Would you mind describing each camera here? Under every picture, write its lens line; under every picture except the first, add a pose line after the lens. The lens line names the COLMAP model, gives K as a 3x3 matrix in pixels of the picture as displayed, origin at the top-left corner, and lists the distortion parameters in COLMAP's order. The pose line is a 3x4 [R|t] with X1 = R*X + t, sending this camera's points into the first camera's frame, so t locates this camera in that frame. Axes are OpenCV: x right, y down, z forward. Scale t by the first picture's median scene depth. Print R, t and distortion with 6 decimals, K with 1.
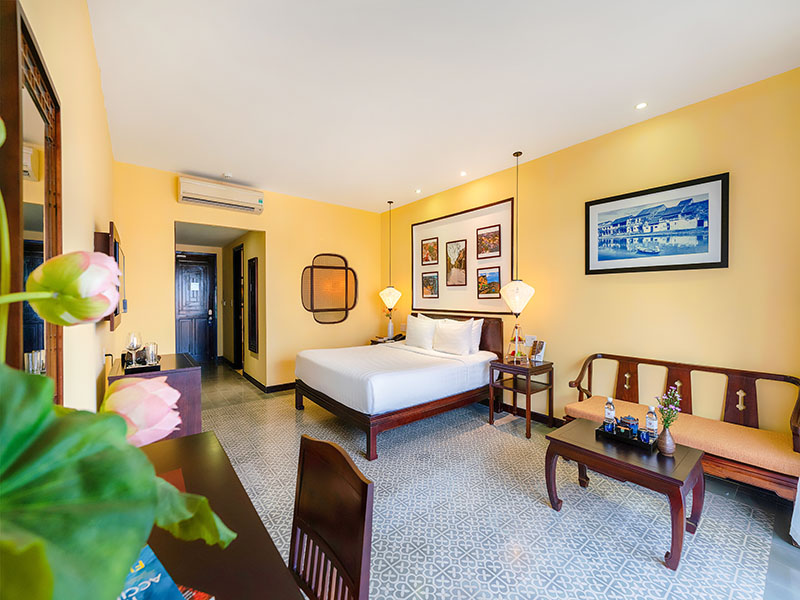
lens RADIAL K [[328.8, 0, 403.4], [0, 328.8, 303.3], [0, 0, 1]] dist [-0.003039, 0.000581]
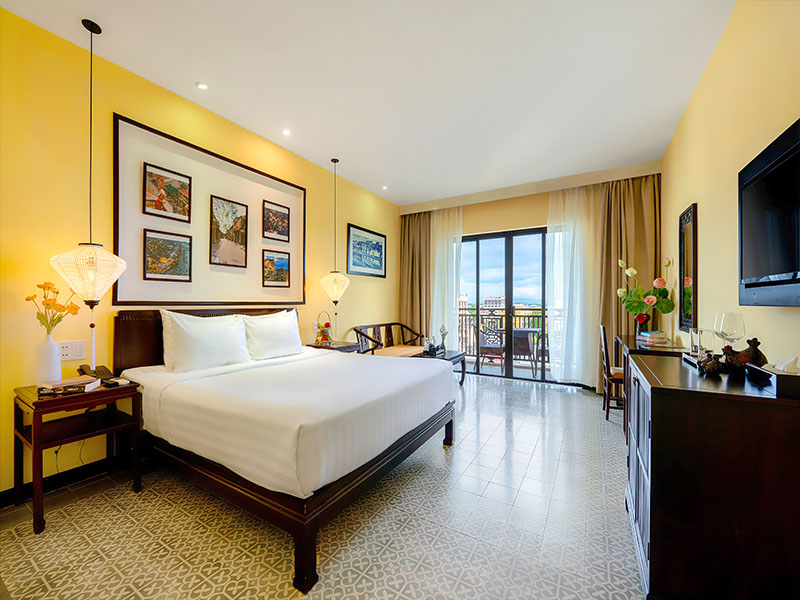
lens RADIAL K [[328.8, 0, 398.6], [0, 328.8, 303.7], [0, 0, 1]] dist [-0.003039, 0.000581]
pose [[-0.358892, -0.010815, 0.933317, -0.678092], [0.006756, 0.999877, 0.014184, 0.020517], [-0.933355, 0.011396, -0.358774, 1.027652]]
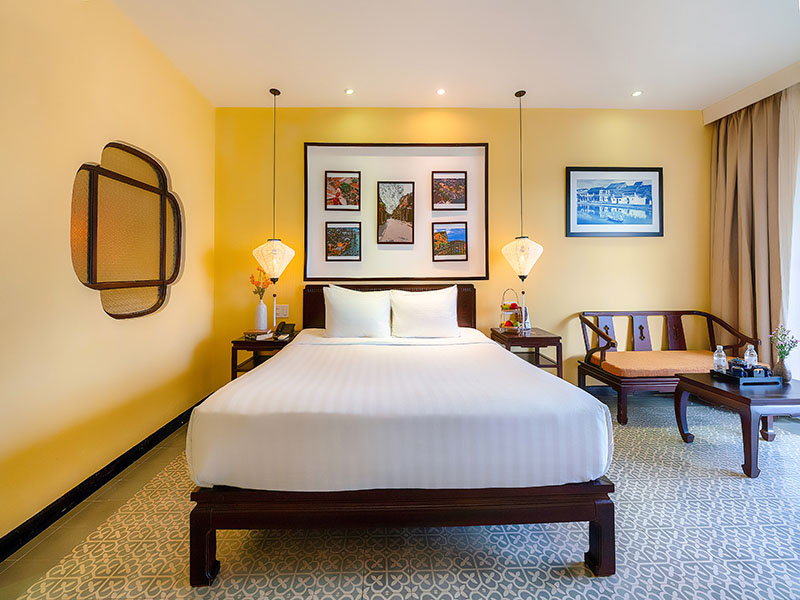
lens RADIAL K [[328.8, 0, 391.3], [0, 328.8, 271.9], [0, 0, 1]] dist [-0.003039, 0.000581]
pose [[0.606359, -0.002101, 0.795189, -0.470435], [0.019151, 0.999745, -0.011962, 0.019532], [-0.794961, 0.022482, 0.606244, 0.640333]]
